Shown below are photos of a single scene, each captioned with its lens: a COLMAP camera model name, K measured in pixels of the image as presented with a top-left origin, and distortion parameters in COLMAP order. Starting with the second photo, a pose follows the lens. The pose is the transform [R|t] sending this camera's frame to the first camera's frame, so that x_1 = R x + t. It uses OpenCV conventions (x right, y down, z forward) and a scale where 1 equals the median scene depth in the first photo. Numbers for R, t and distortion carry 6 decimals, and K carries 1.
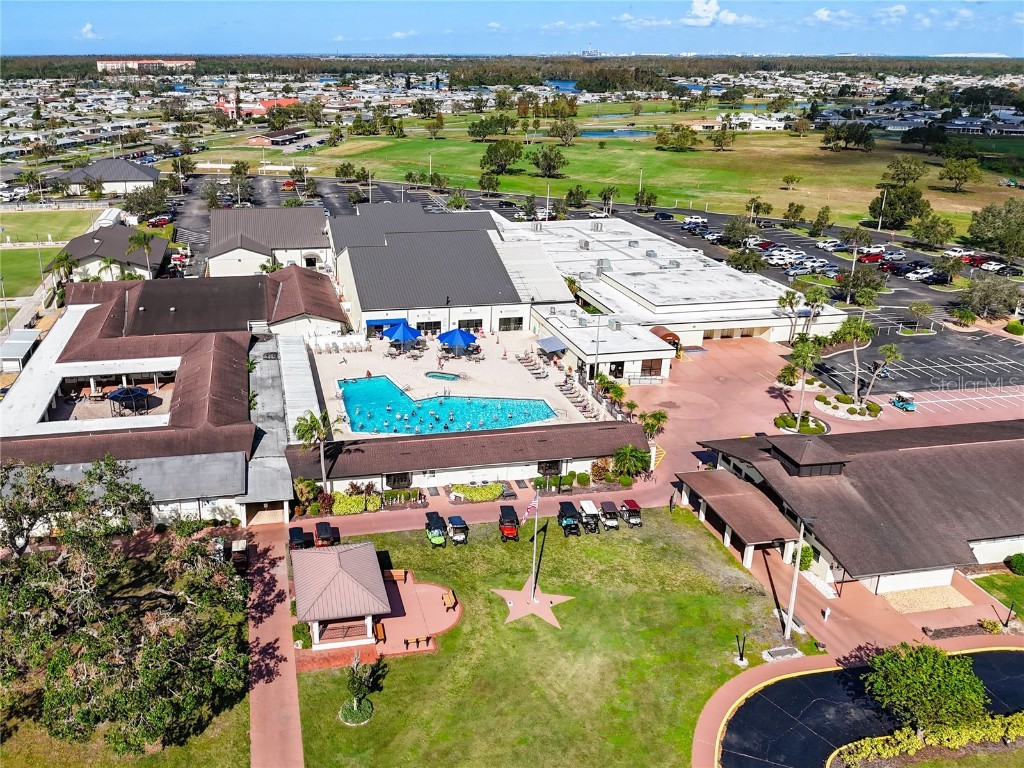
lens RADIAL K [[815.1, 0, 386.5], [0, 815.1, 303.9], [0, 0, 1]] dist [0.011708, -0.008764]
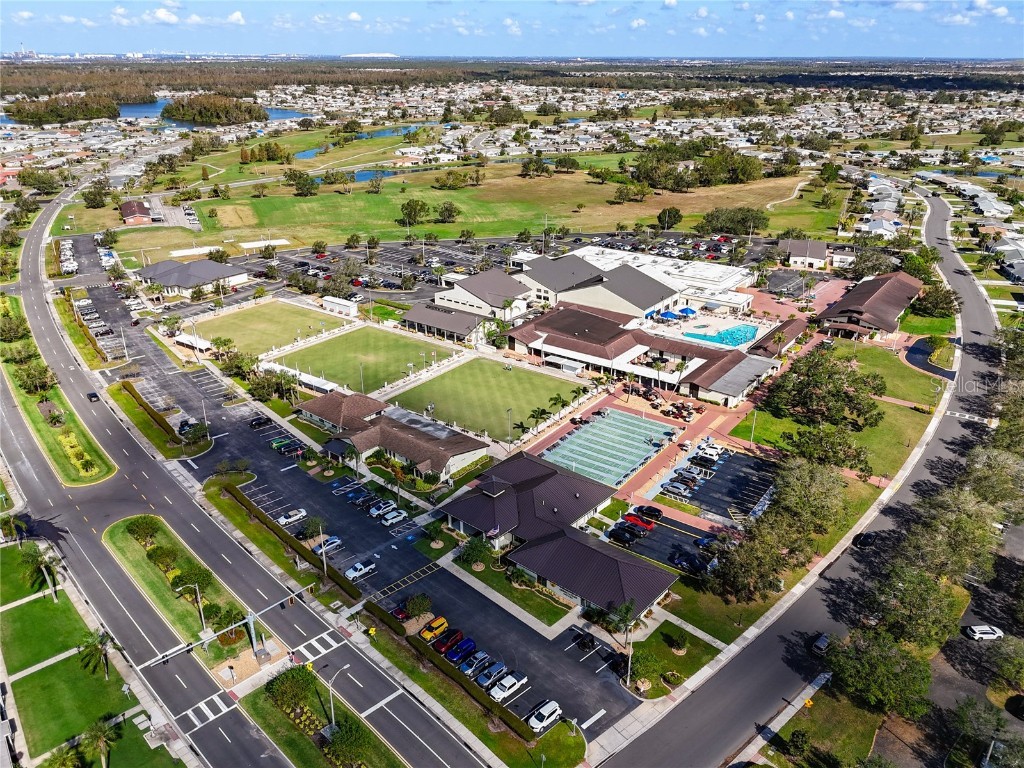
lens RADIAL K [[766.9, 0, 512.0], [0, 766.9, 384.0], [0, 0, 1]] dist [0.047833, -0.050925]
pose [[0.715255, -0.275108, 0.642437, -1.710553], [0.204729, 0.961413, 0.183768, -0.260782], [-0.668203, 0.000085, 0.743979, -0.285163]]
